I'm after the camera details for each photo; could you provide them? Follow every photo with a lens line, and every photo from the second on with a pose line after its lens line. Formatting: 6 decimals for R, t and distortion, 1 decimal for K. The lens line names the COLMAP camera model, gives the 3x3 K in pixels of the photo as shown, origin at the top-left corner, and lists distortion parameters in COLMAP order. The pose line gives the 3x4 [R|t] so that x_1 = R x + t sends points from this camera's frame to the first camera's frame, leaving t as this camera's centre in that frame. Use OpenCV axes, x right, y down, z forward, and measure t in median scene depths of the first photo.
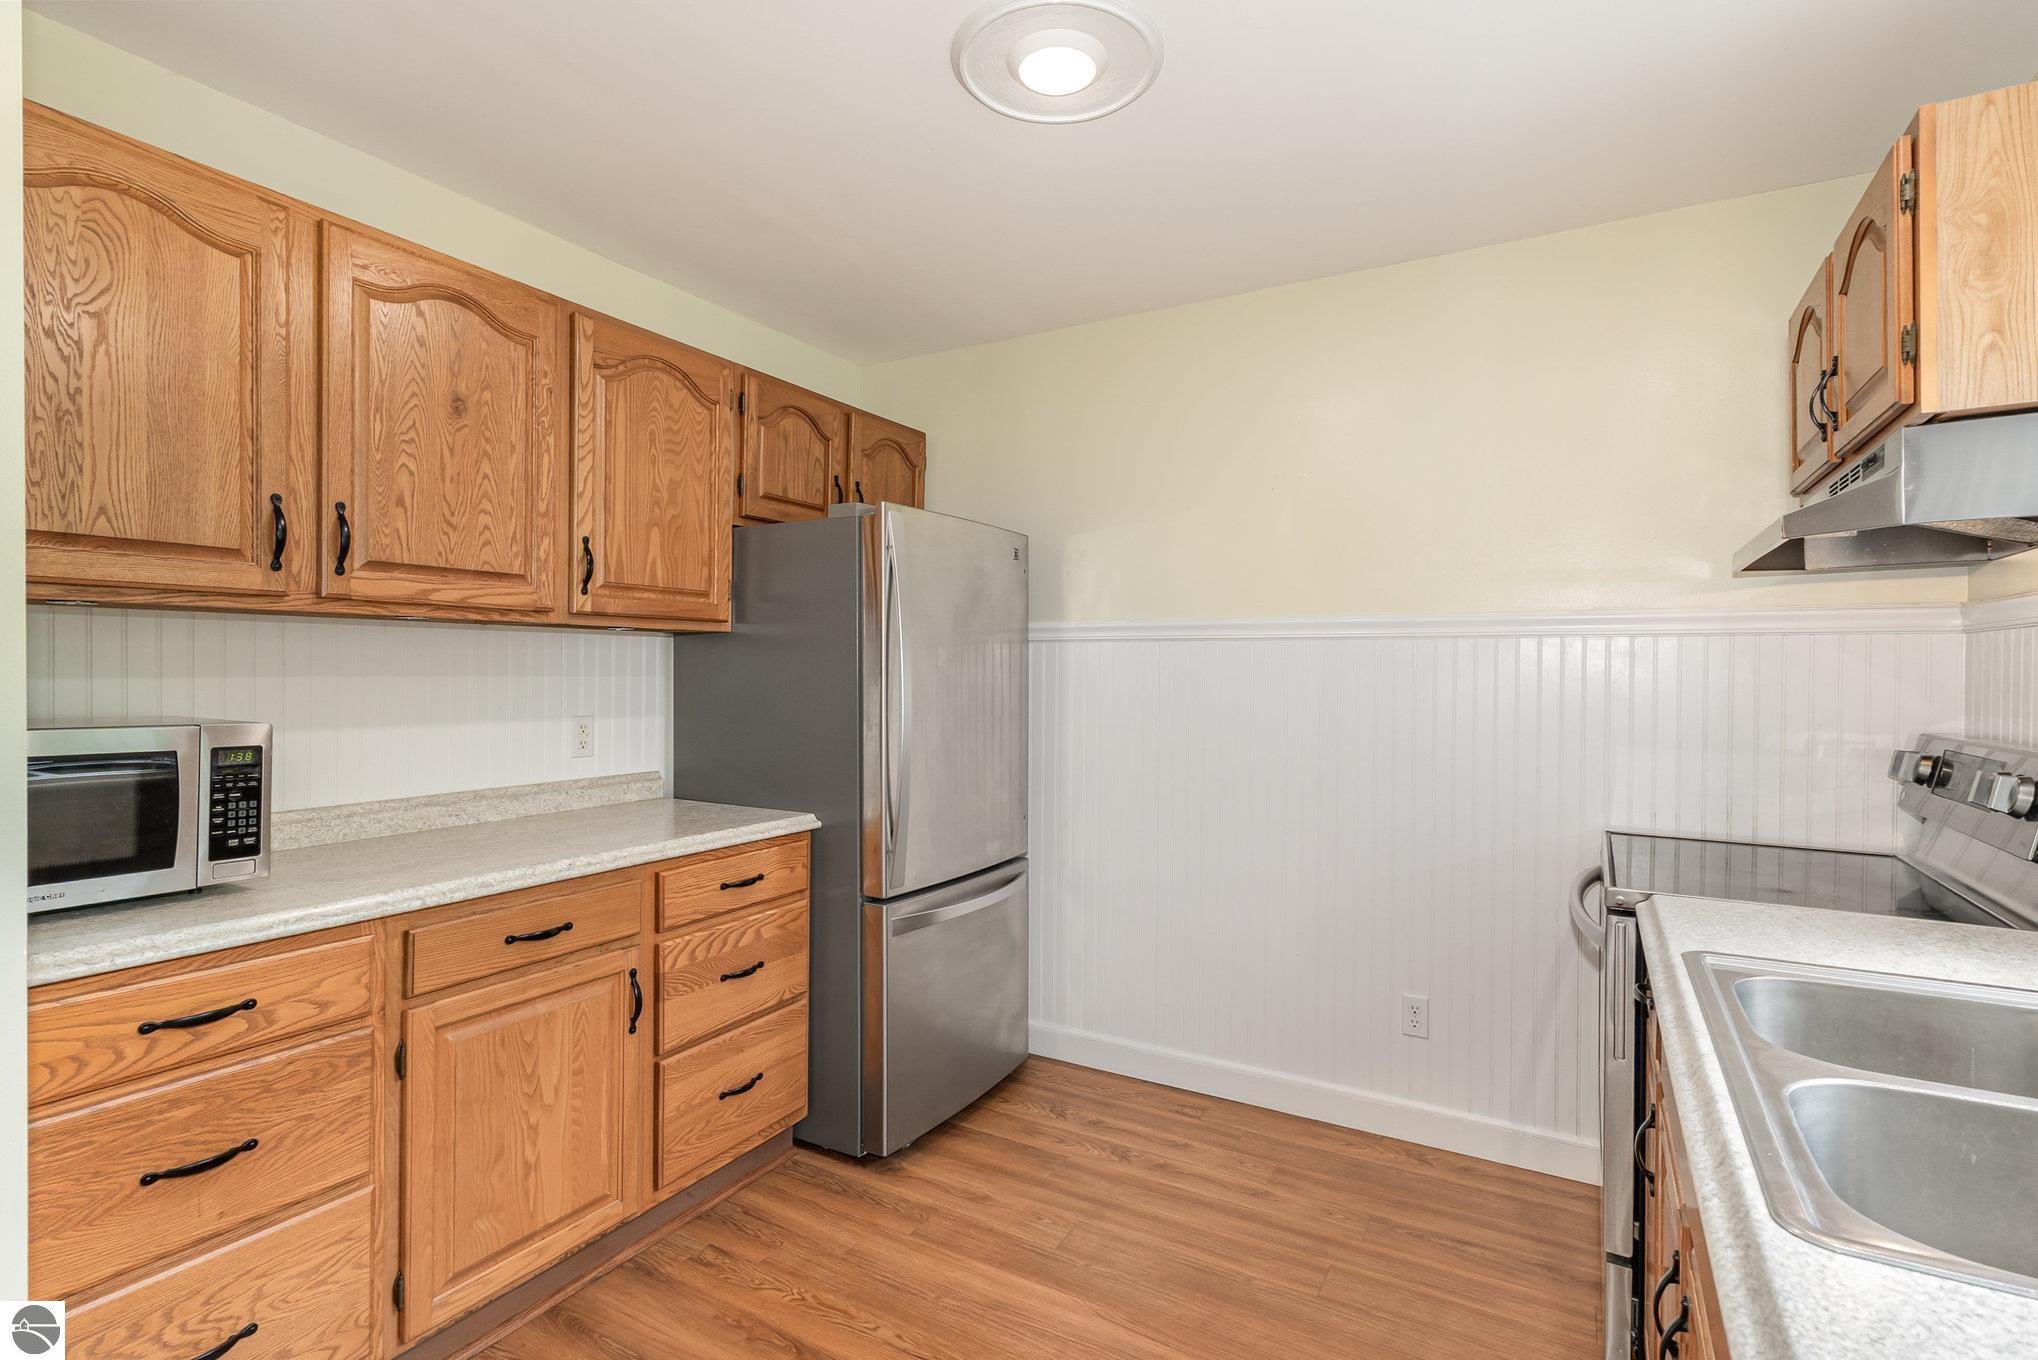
lens RADIAL K [[997.8, 0, 1022.9], [0, 997.8, 674.5], [0, 0, 1]] dist [0.012614, -0.000934]
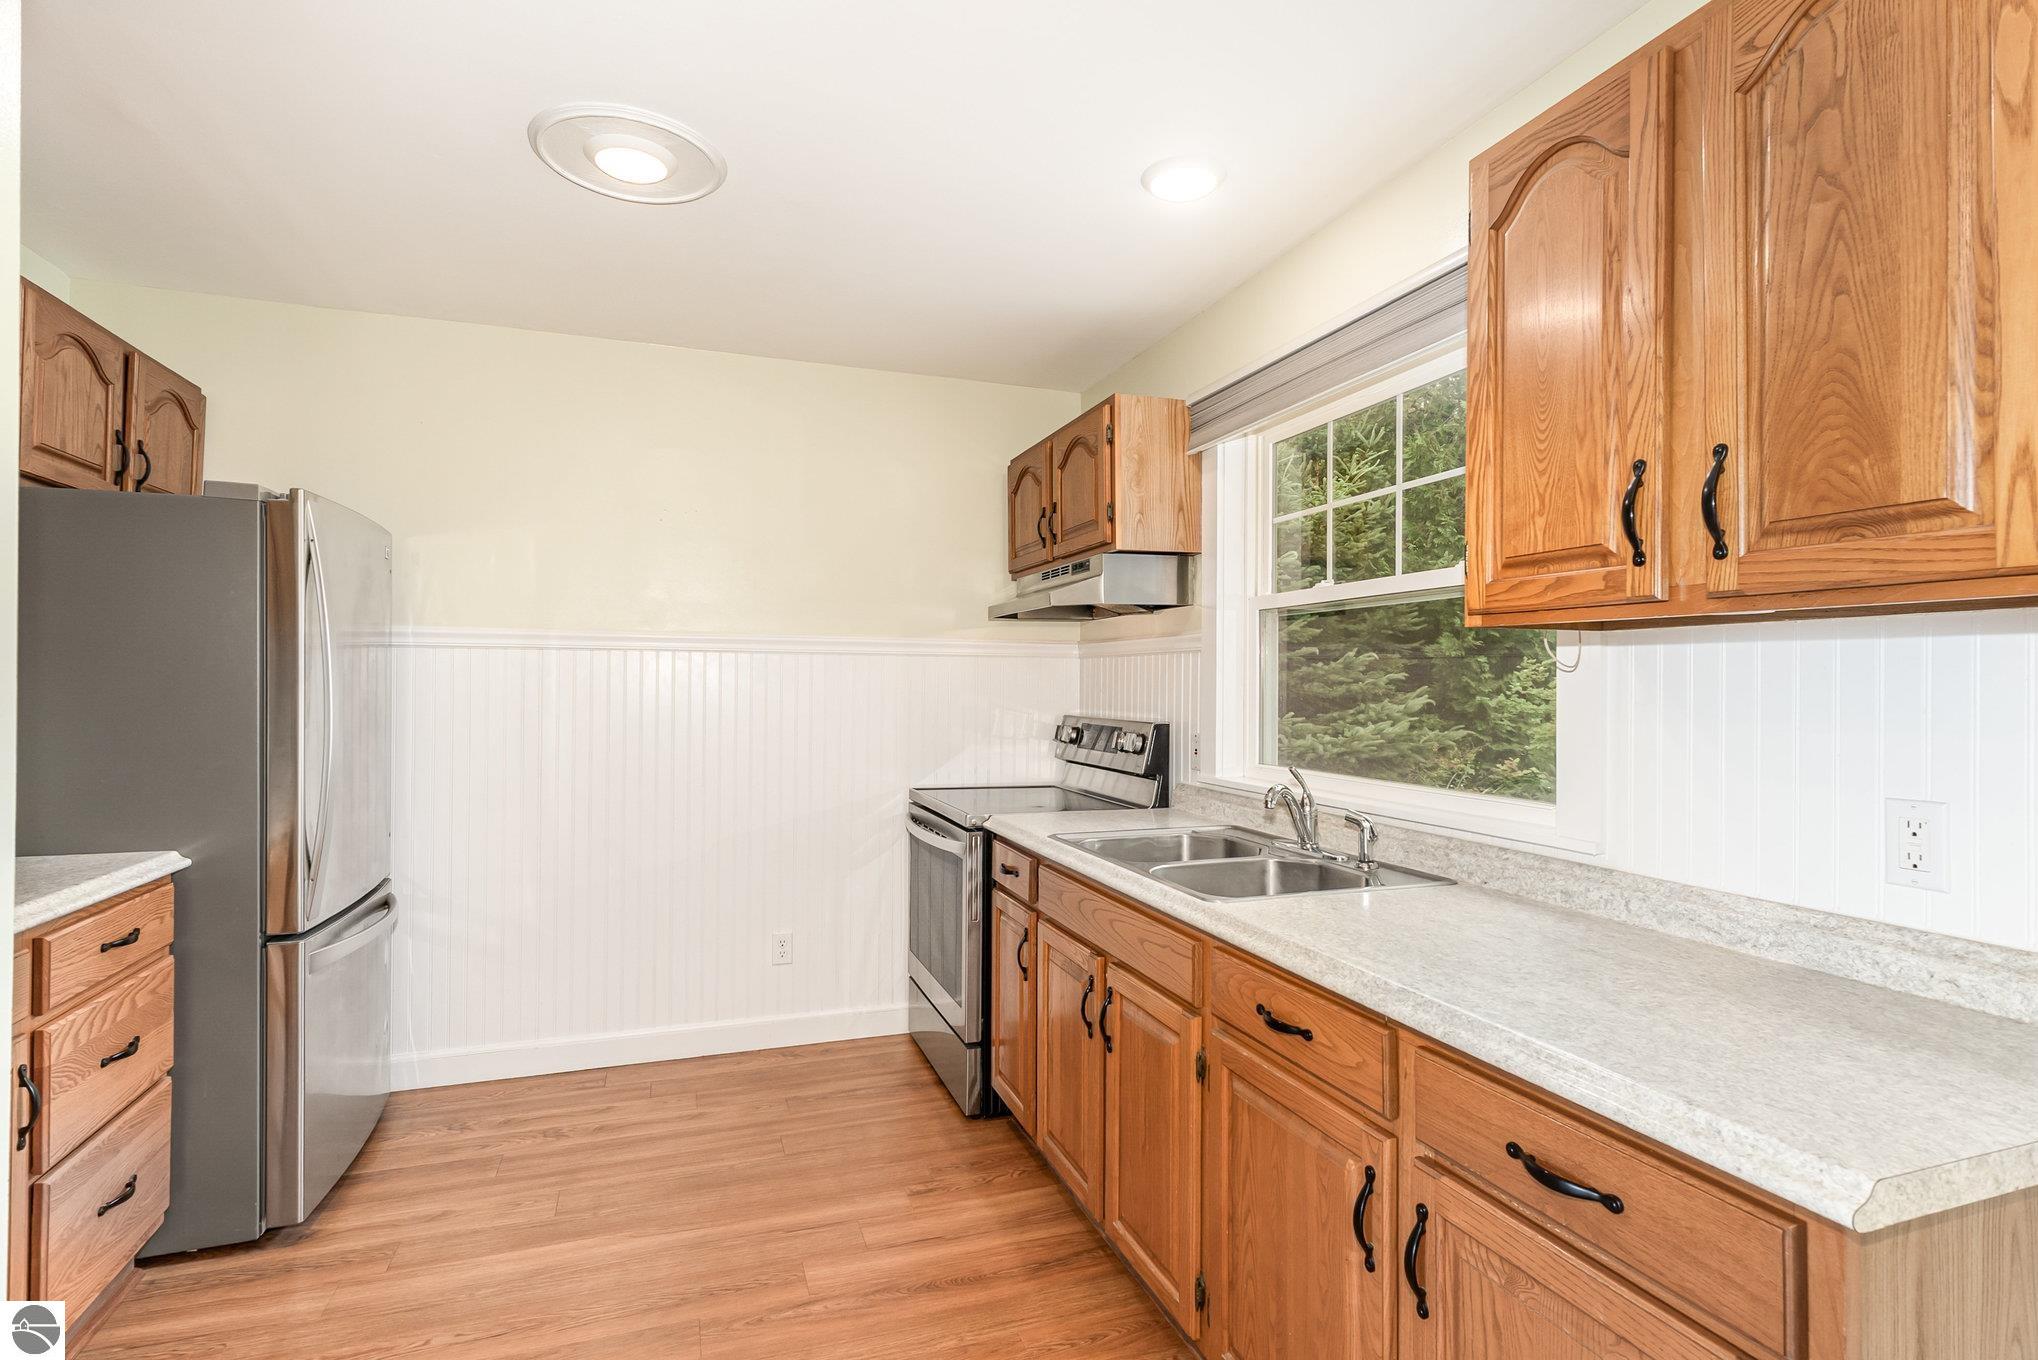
lens RADIAL K [[997.8, 0, 1022.9], [0, 997.8, 674.5], [0, 0, 1]] dist [0.012614, -0.000934]
pose [[0.653284, 0.005503, 0.757093, -0.407992], [0.000904, 0.999967, -0.008049, 0.001175], [-0.757112, 0.005943, 0.653258, -0.077496]]
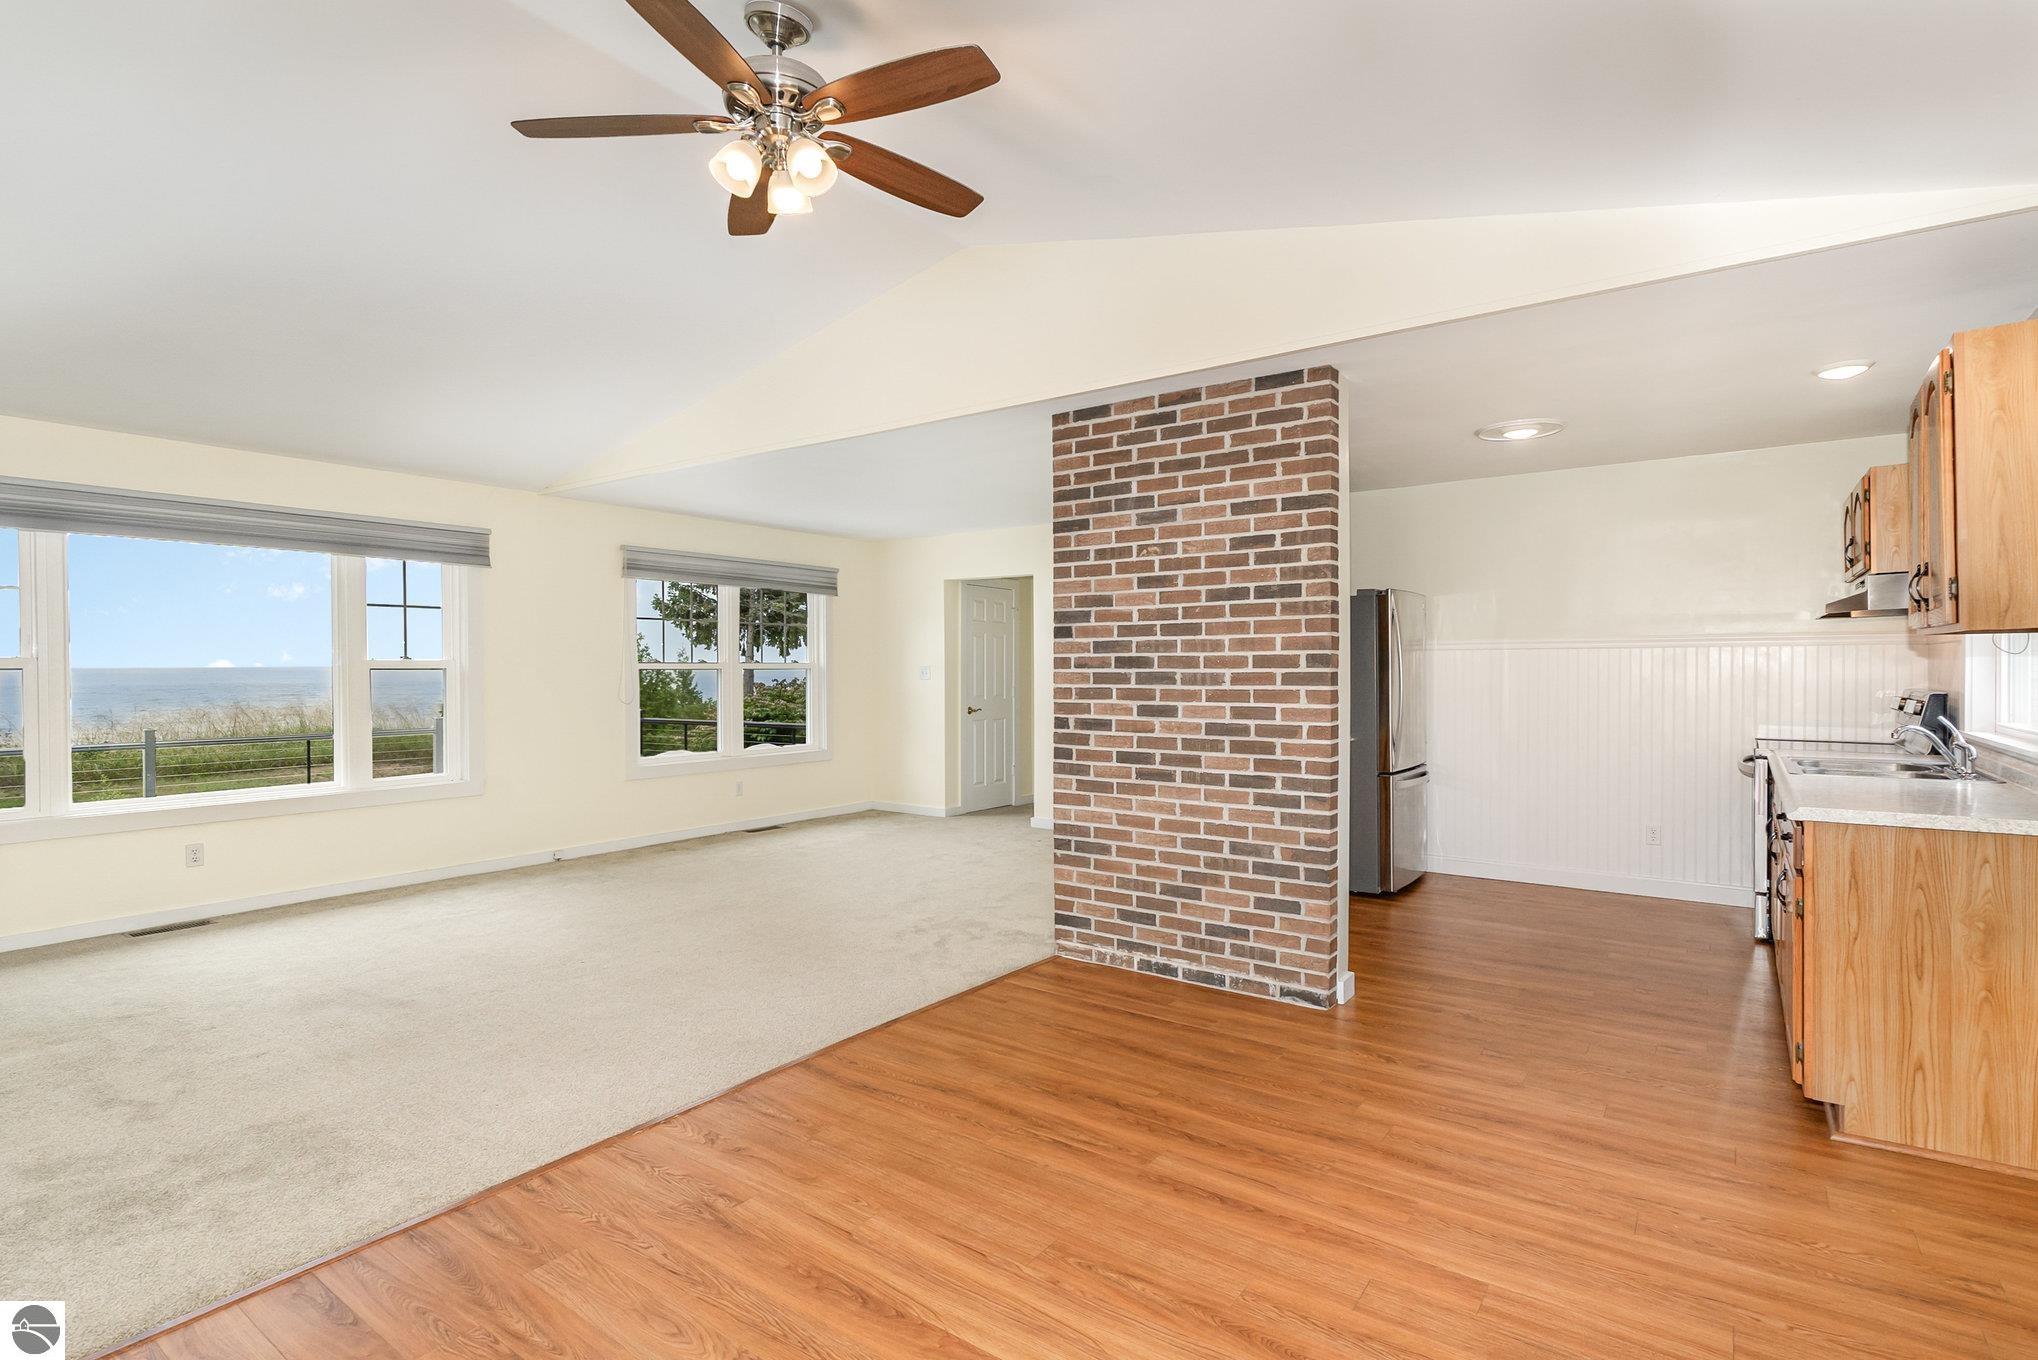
lens RADIAL K [[997.8, 0, 1022.9], [0, 997.8, 674.5], [0, 0, 1]] dist [0.012614, -0.000934]
pose [[0.994766, -0.006053, -0.102002, -0.717462], [0.006436, 0.999973, 0.003417, 0.003510], [0.101979, -0.004056, 0.994778, -1.230304]]
